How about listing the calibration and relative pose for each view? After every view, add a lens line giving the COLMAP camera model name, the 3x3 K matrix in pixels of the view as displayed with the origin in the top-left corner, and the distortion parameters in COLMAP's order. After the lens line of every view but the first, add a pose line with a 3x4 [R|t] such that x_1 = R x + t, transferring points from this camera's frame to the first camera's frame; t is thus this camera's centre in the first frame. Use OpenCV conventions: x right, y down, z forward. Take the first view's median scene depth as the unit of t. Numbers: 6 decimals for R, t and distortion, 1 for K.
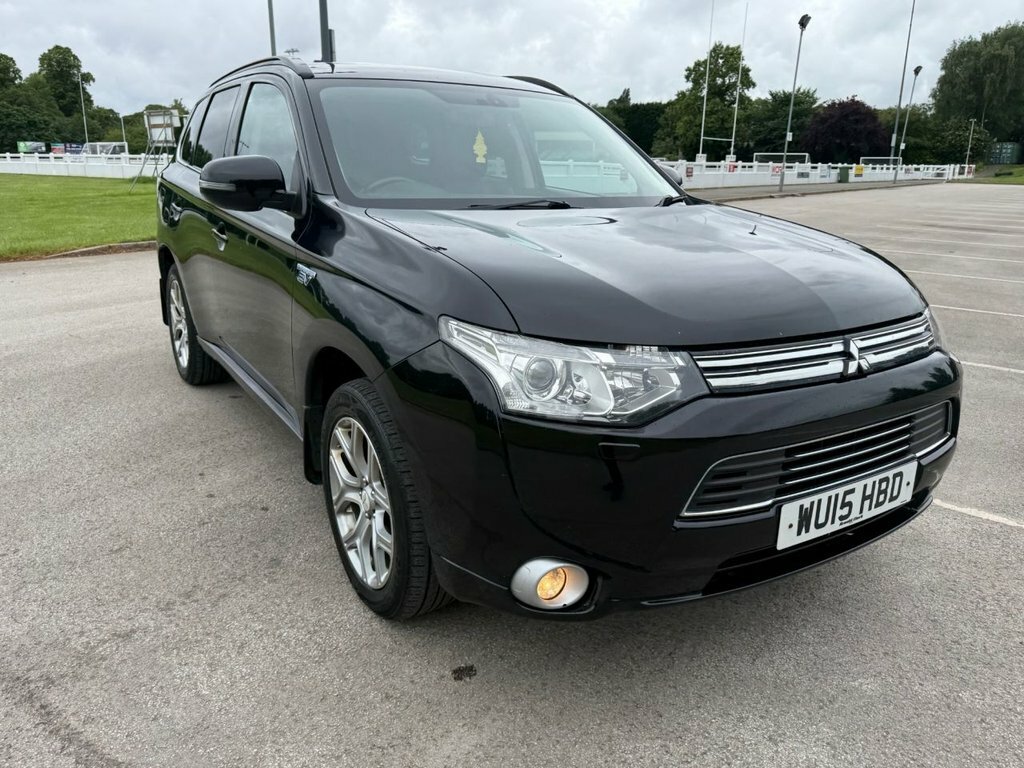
lens RADIAL K [[768.0, 0, 519.2], [0, 768.0, 375.7], [0, 0, 1]] dist [0.049594, -0.062856]
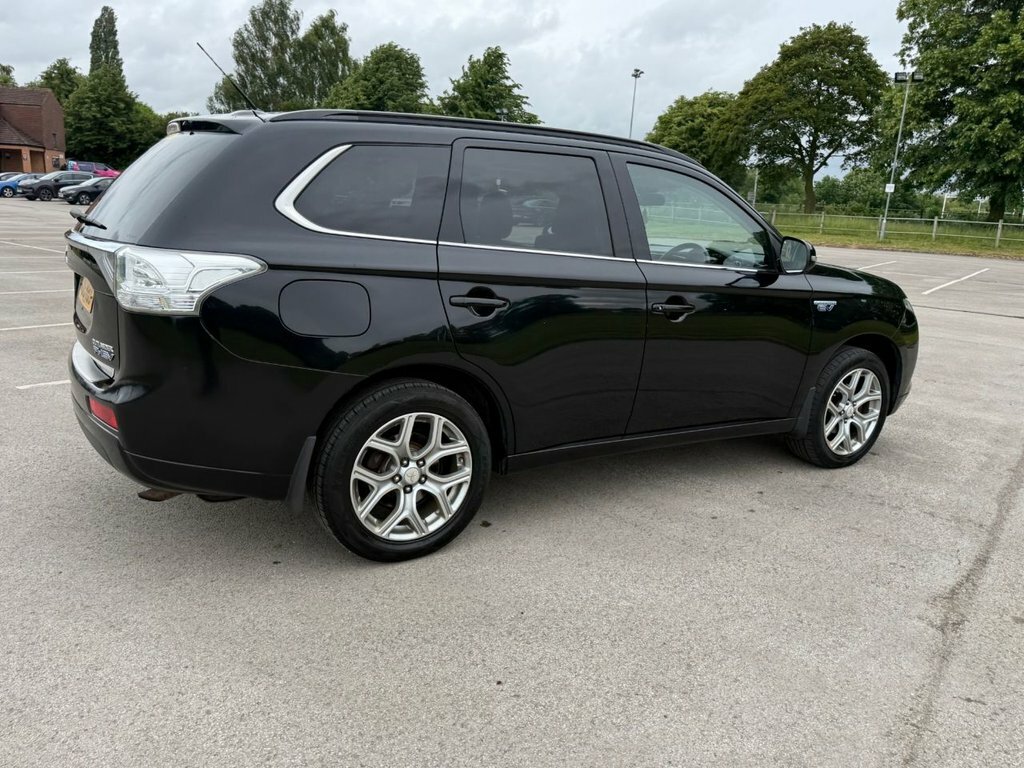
lens RADIAL K [[771.3, 0, 515.2], [0, 771.3, 373.5], [0, 0, 1]] dist [0.034611, -0.041301]
pose [[0.008764, -0.230506, 0.973032, -0.095926], [0.220835, 0.949489, 0.222939, -0.025230], [-0.975272, 0.212926, 0.059225, 0.077752]]
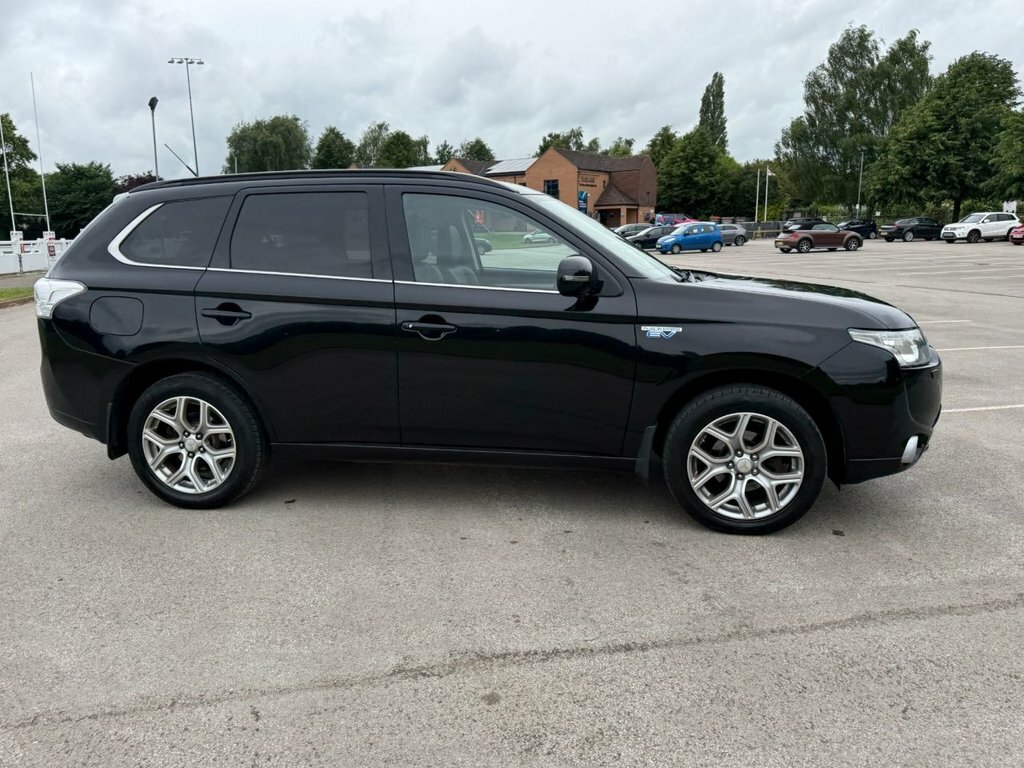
lens RADIAL K [[768.0, 0, 517.4], [0, 768.0, 378.4], [0, 0, 1]] dist [0.049594, -0.062856]
pose [[0.664351, -0.165450, 0.728878, -0.074217], [0.227073, 0.973776, 0.014069, -0.006209], [-0.712092, 0.156162, 0.684499, 0.010871]]
